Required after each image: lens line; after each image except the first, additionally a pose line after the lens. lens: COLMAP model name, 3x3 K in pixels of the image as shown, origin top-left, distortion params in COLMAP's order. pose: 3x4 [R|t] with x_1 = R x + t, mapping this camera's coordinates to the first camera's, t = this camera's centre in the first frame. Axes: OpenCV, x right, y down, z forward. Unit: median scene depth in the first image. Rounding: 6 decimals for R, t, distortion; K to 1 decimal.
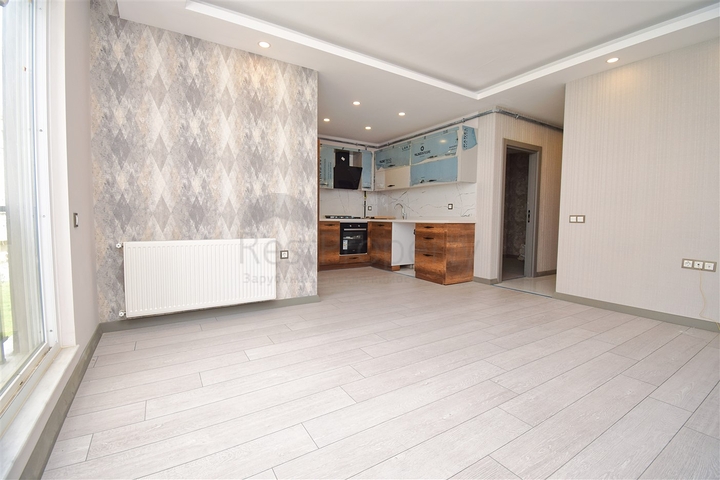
lens RADIAL K [[318.9, 0, 360.0], [0, 318.9, 240.0], [0, 0, 1]] dist [-0.023982, -0.000642]
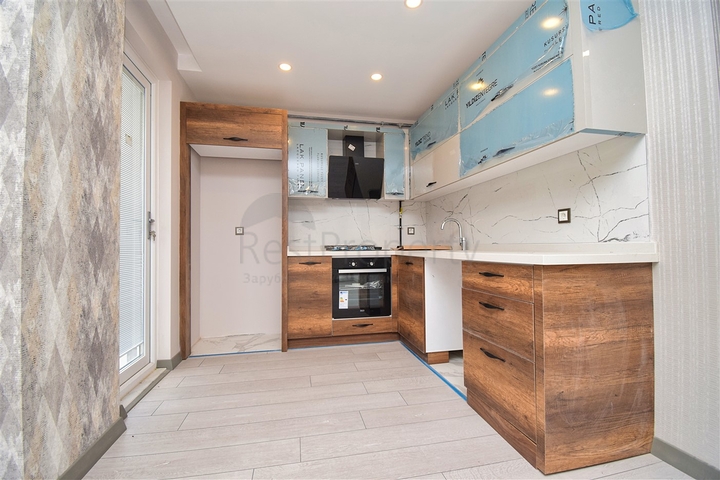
lens RADIAL K [[318.9, 0, 360.0], [0, 318.9, 240.0], [0, 0, 1]] dist [-0.023982, -0.000642]
pose [[0.939184, -0.027106, -0.342344, 0.172626], [-0.003471, 0.996080, -0.088389, -0.039631], [0.343398, 0.084202, 0.935408, 0.531391]]
